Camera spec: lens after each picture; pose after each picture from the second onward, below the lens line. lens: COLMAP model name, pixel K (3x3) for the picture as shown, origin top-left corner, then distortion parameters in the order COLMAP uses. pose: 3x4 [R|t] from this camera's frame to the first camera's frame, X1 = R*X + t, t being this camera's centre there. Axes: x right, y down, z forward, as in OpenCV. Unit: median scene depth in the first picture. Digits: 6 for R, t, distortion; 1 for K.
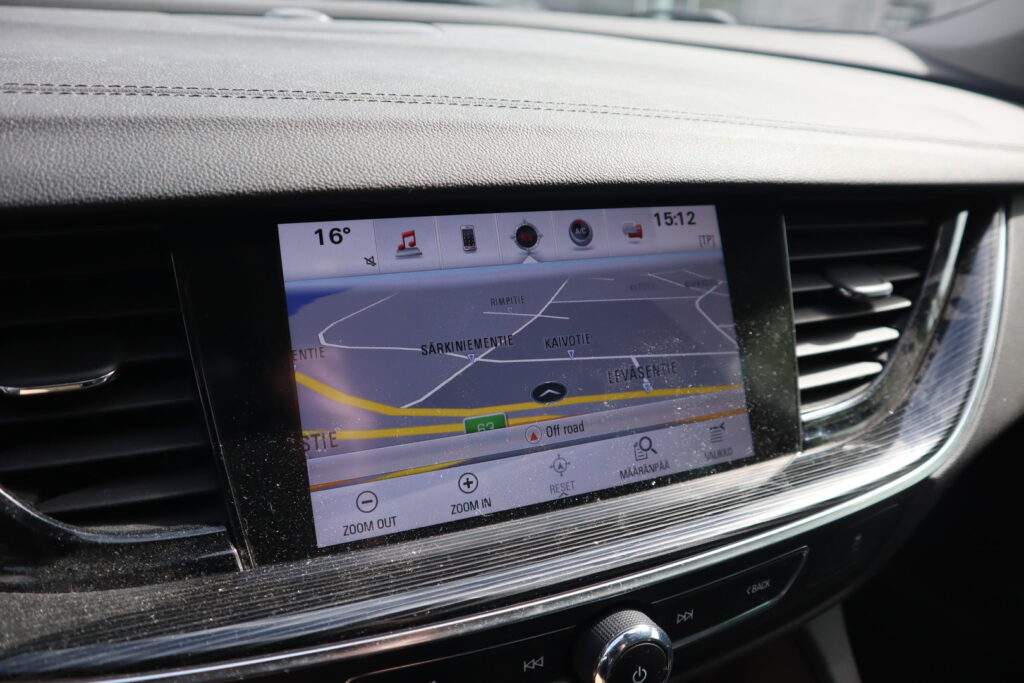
lens RADIAL K [[709.5, 0, 507.2], [0, 709.5, 340.9], [0, 0, 1]] dist [-0.134777, 0.078419]
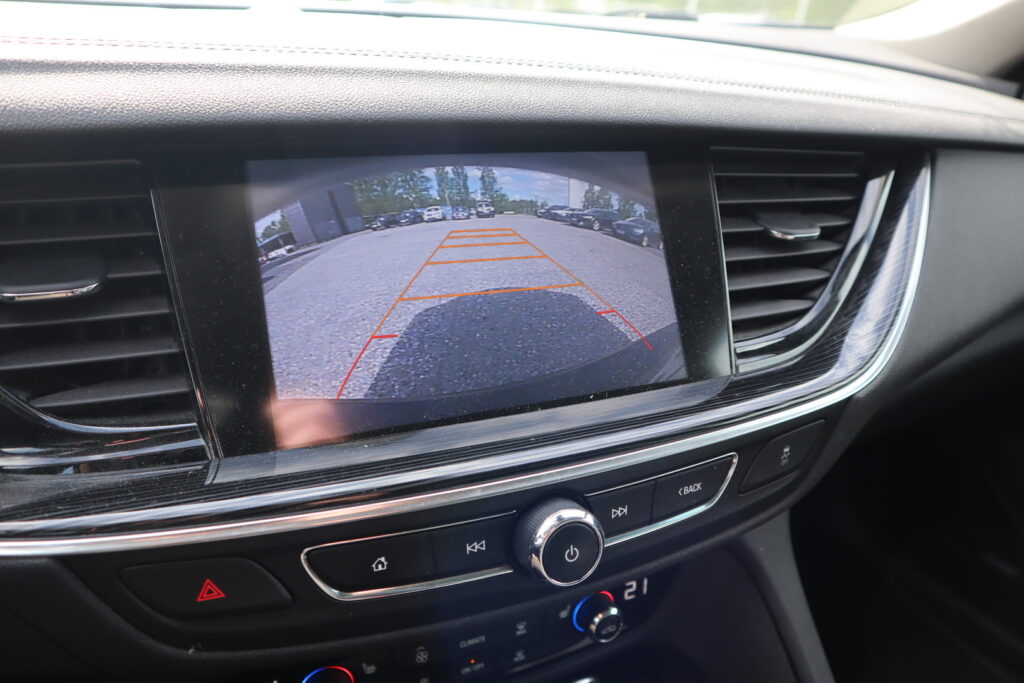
lens RADIAL K [[709.5, 0, 507.2], [0, 709.5, 340.9], [0, 0, 1]] dist [-0.134777, 0.078419]
pose [[0.999775, -0.021117, 0.001854, 0.080700], [0.021163, 0.999307, -0.030610, 0.152967], [-0.001206, 0.030642, 0.999530, -0.105912]]
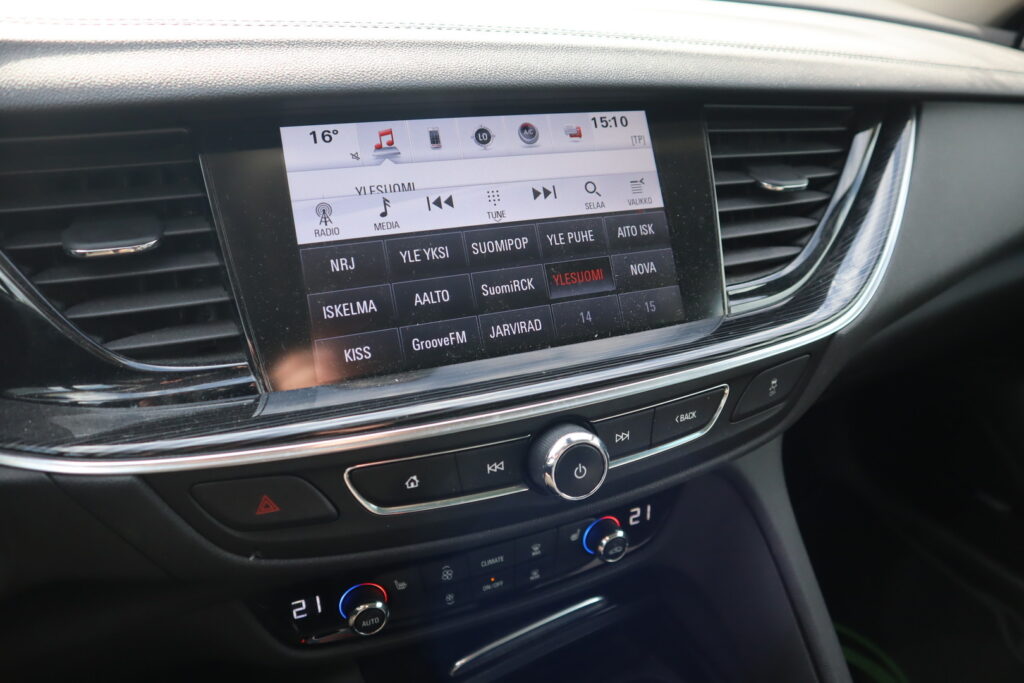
lens RADIAL K [[706.2, 0, 512.0], [0, 706.2, 341.5], [0, 0, 1]] dist [-0.119170, 0.075442]
pose [[0.999245, -0.038524, -0.005102, 0.072032], [0.038655, 0.998836, 0.028862, 0.178862], [0.003985, -0.029037, 0.999570, -0.225860]]
